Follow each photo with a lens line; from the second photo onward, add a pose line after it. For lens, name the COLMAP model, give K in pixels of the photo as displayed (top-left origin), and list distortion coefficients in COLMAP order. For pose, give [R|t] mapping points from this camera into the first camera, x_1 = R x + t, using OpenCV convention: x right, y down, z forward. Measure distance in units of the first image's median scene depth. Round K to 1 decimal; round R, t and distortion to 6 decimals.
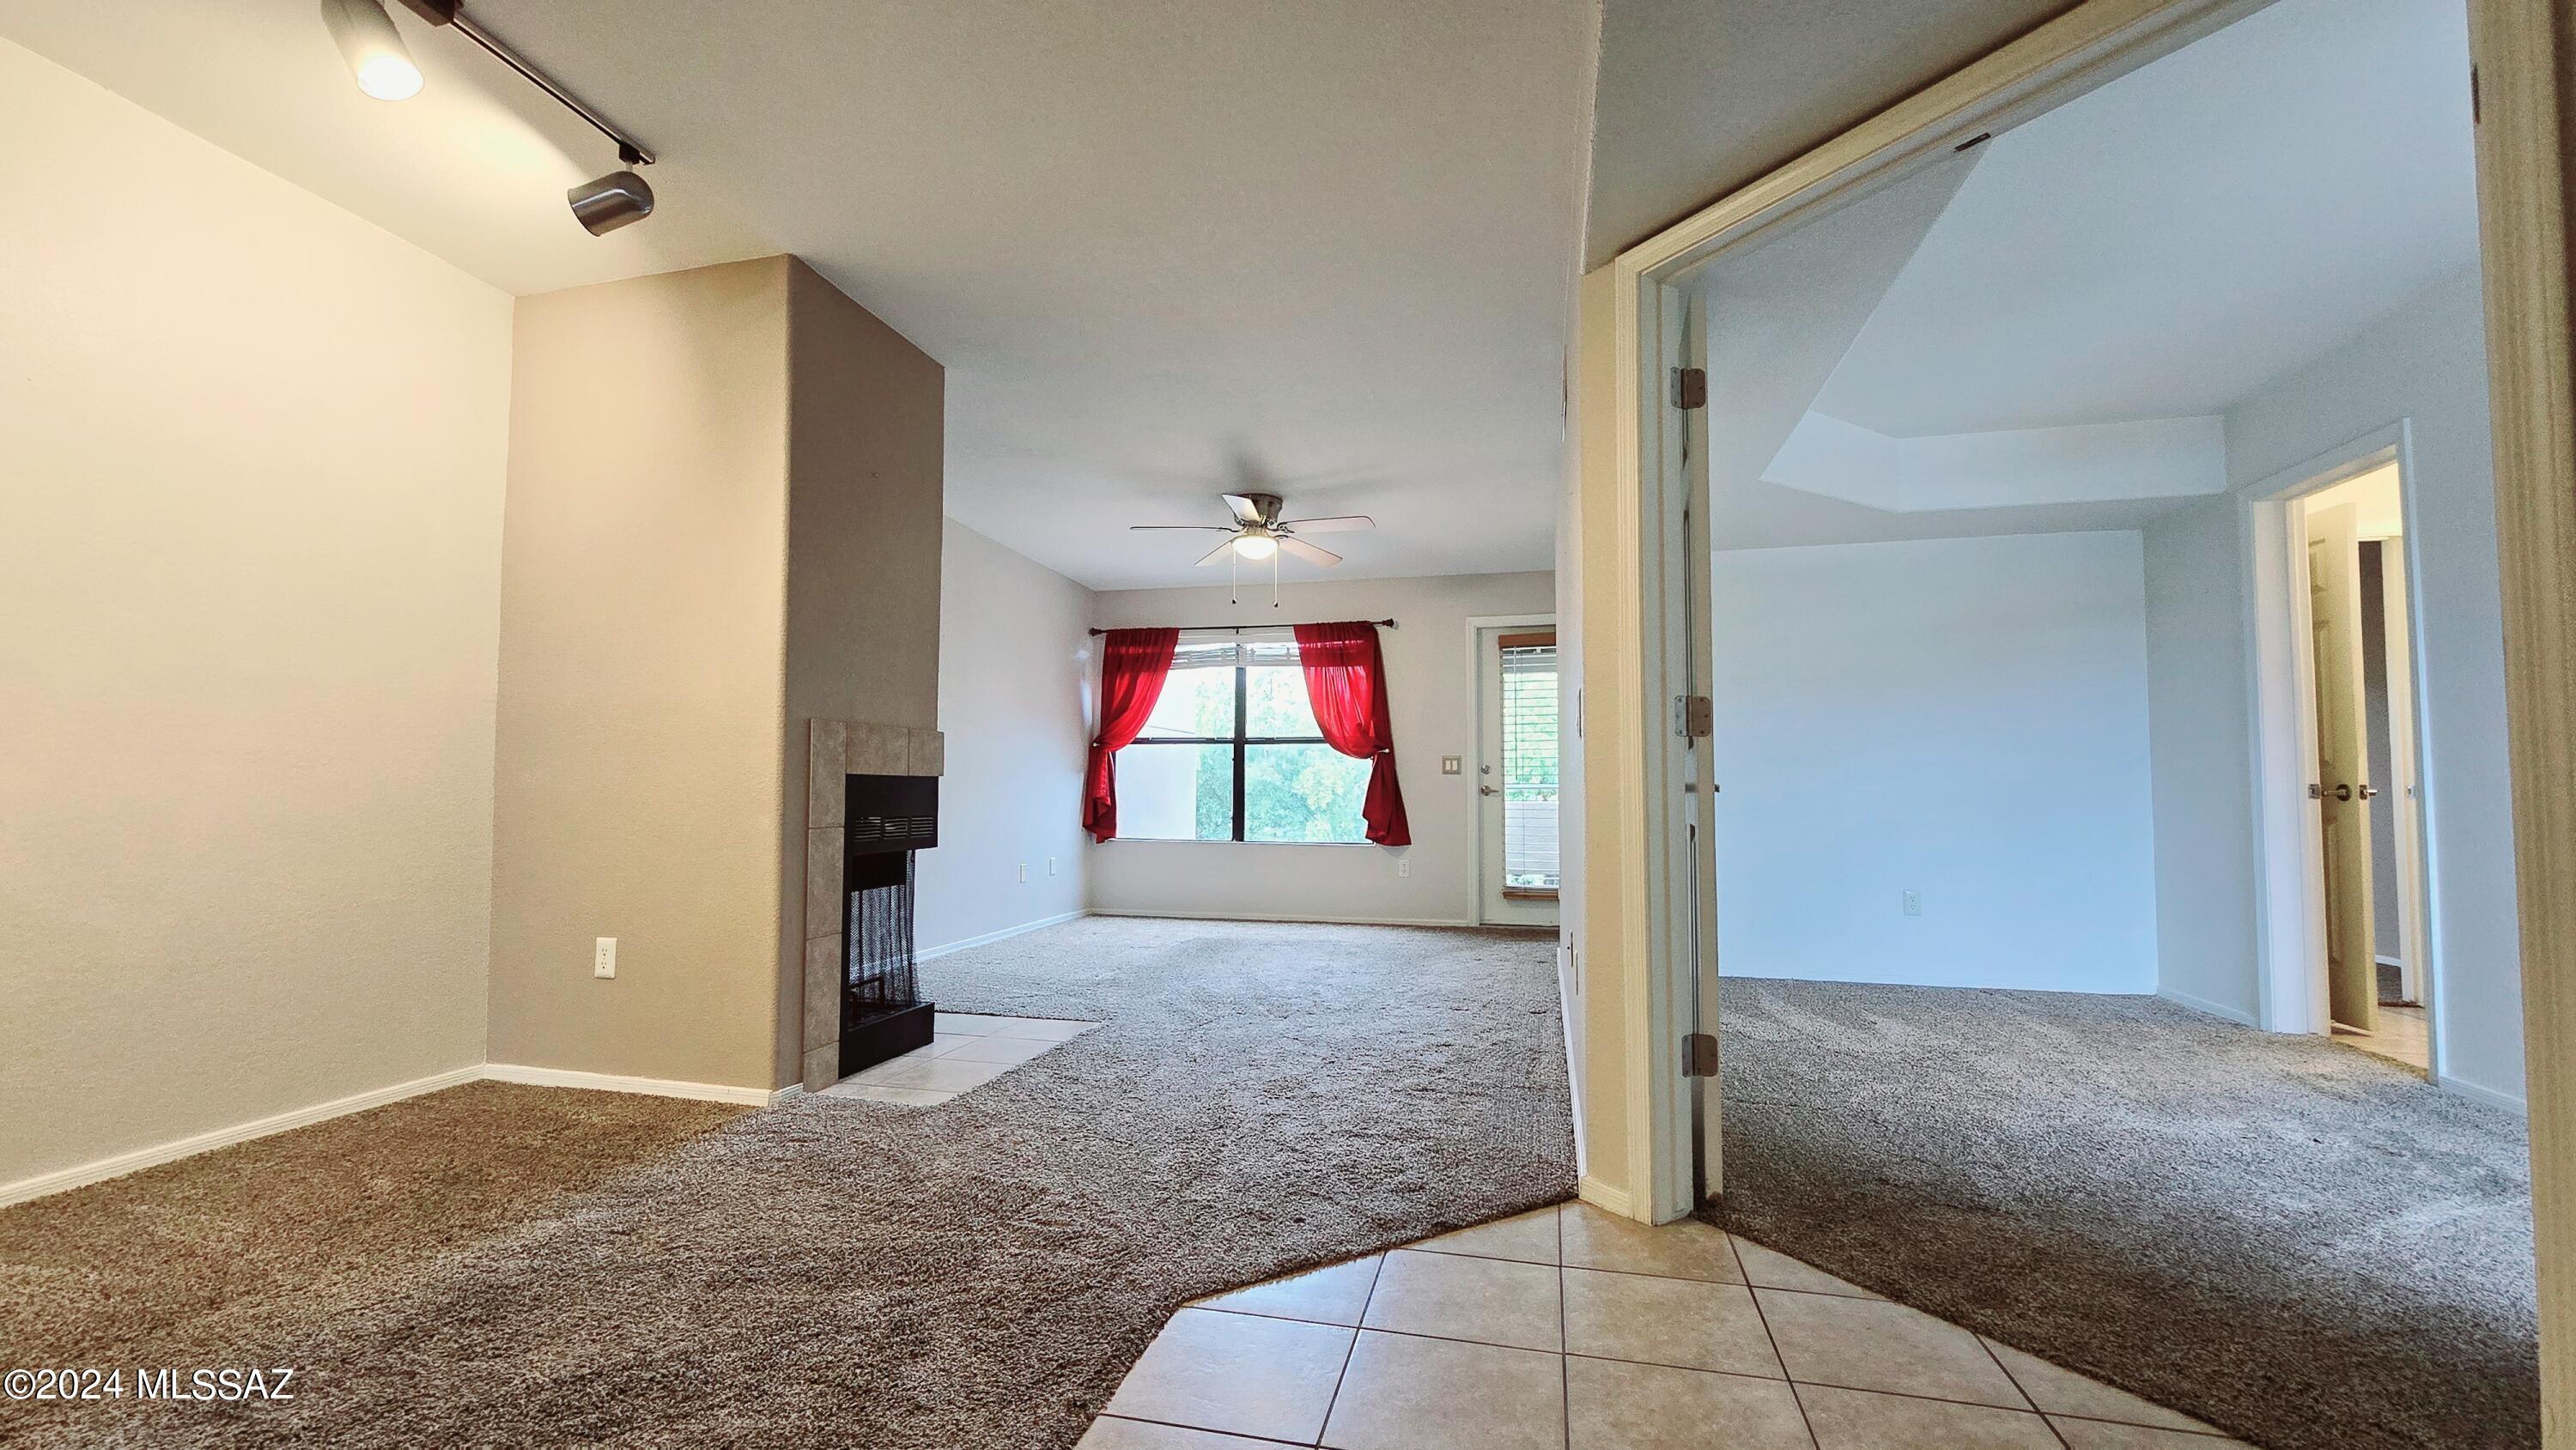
lens RADIAL K [[1050.2, 0, 1289.7], [0, 1050.2, 750.2], [0, 0, 1]] dist [-0.001753, -0.001023]
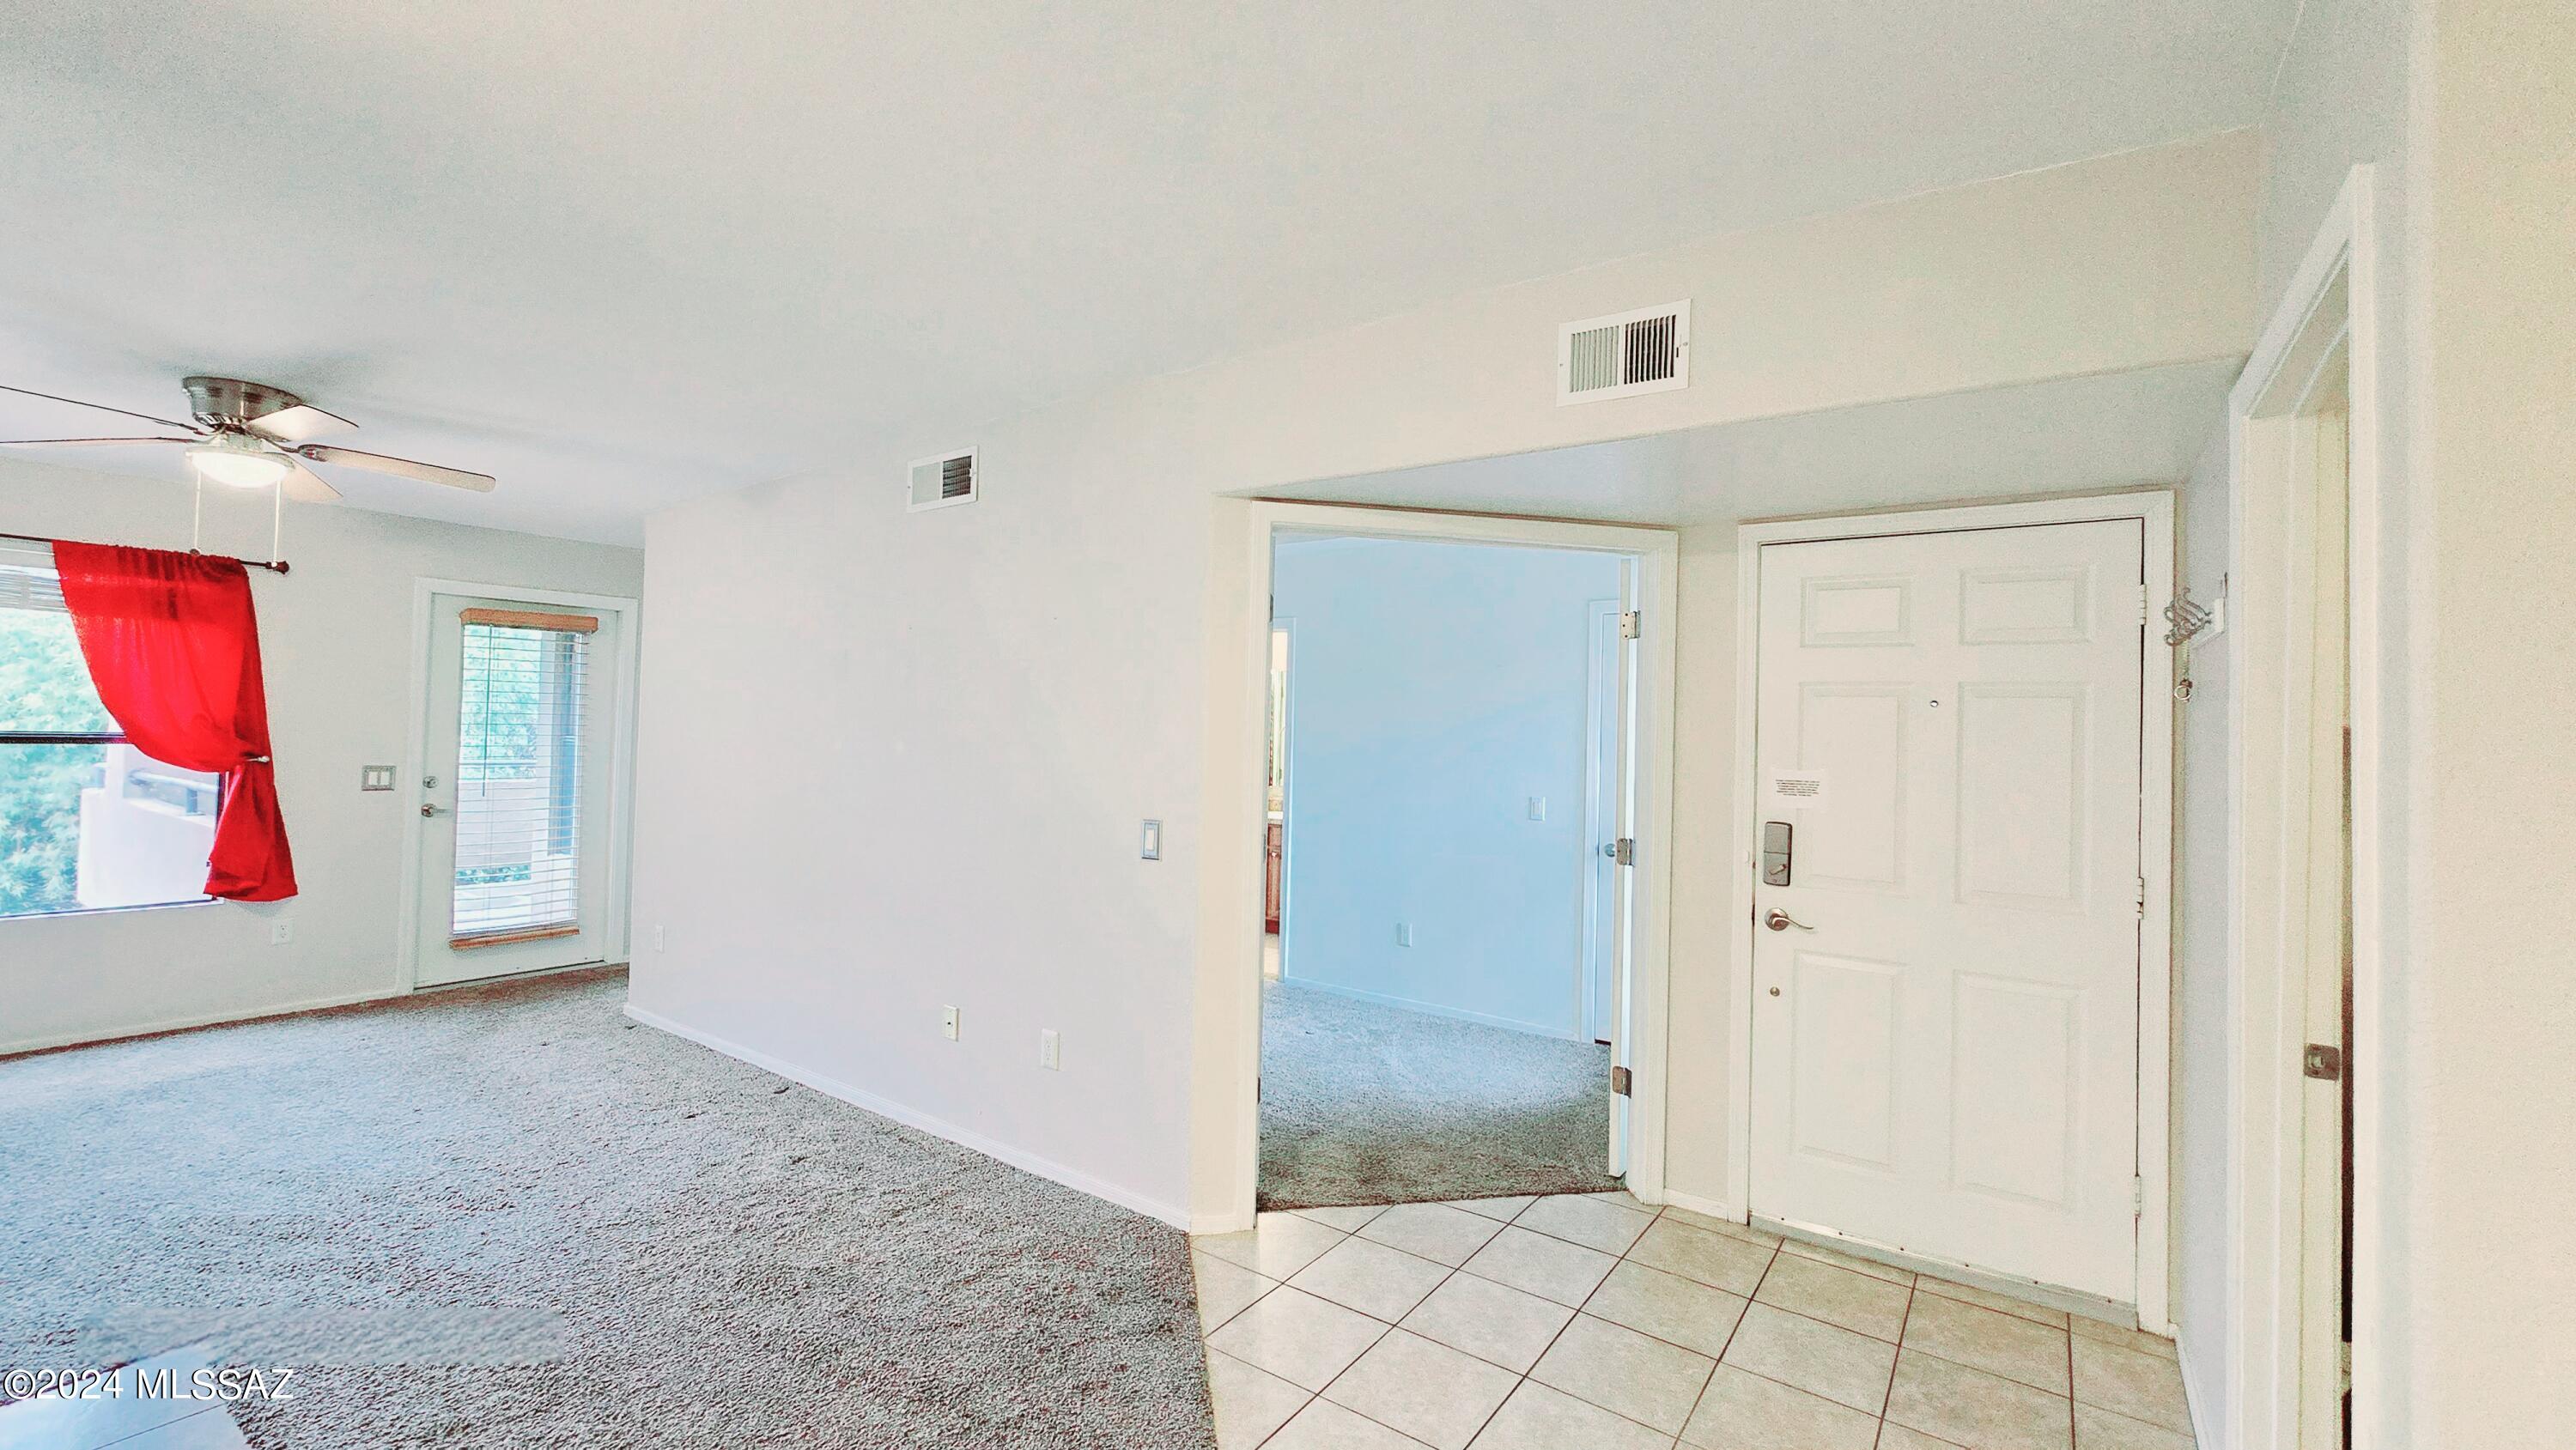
lens RADIAL K [[1050.2, 0, 1302.6], [0, 1050.2, 713.2], [0, 0, 1]] dist [-0.001753, -0.001023]
pose [[0.359280, 0.025911, 0.932870, -0.548547], [-0.064466, 0.997916, -0.002890, -0.129961], [-0.931001, -0.059101, 0.360202, 0.287244]]
